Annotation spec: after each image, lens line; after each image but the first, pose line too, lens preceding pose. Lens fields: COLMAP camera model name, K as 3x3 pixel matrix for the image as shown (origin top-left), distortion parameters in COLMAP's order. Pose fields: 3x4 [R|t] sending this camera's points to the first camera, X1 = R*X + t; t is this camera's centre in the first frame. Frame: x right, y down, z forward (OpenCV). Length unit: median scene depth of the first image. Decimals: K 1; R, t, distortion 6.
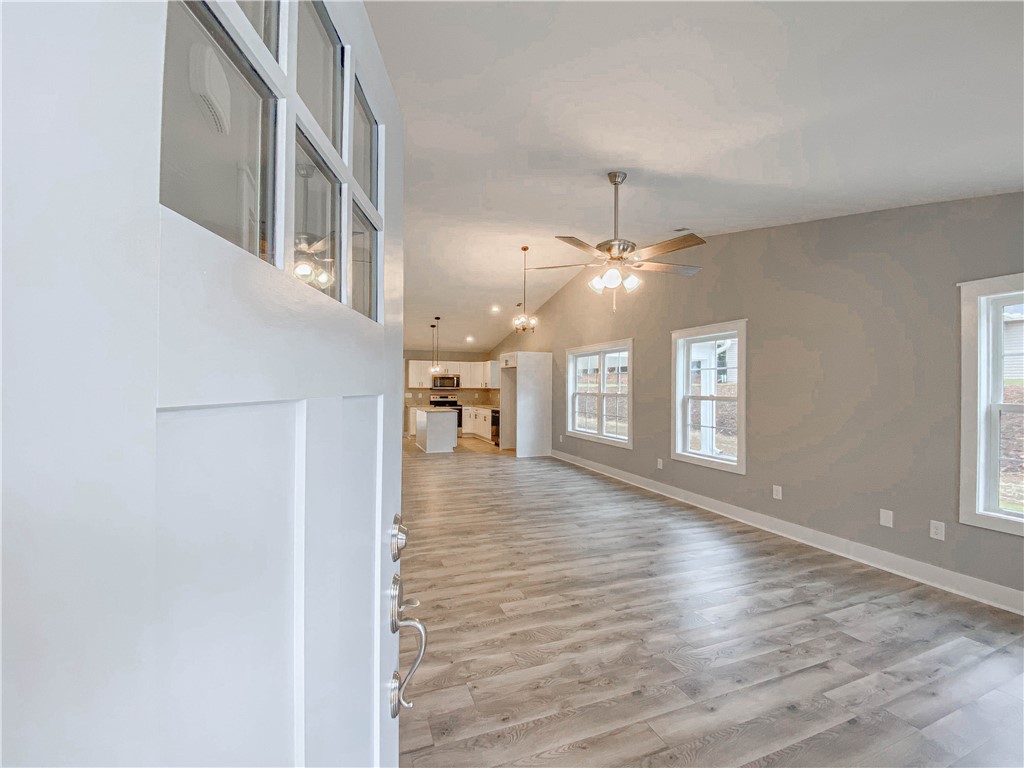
lens RADIAL K [[458.9, 0, 512.0], [0, 458.9, 384.0], [0, 0, 1]] dist [0.008226, -0.015434]
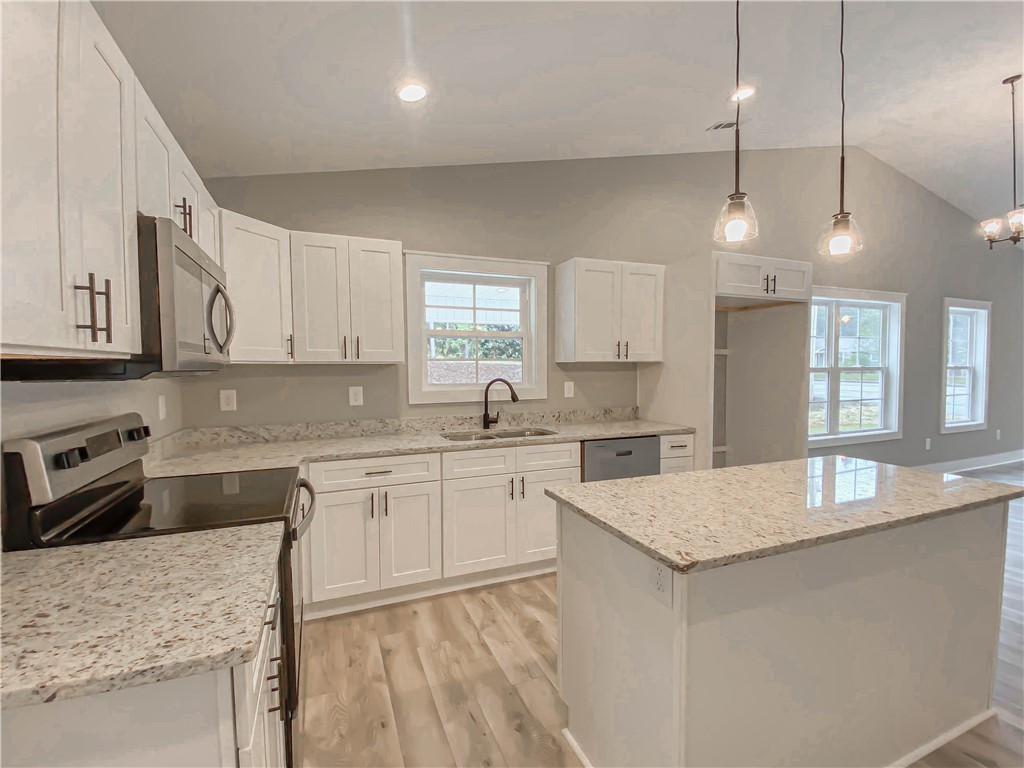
lens RADIAL K [[460.7, 0, 512.0], [0, 460.7, 384.0], [0, 0, 1]] dist [0.021357, -0.020397]
pose [[-0.018640, -0.063728, 0.997793, -0.431990], [-0.022173, 0.997748, 0.063311, 0.010605], [-0.999580, -0.020944, -0.020011, 1.438616]]
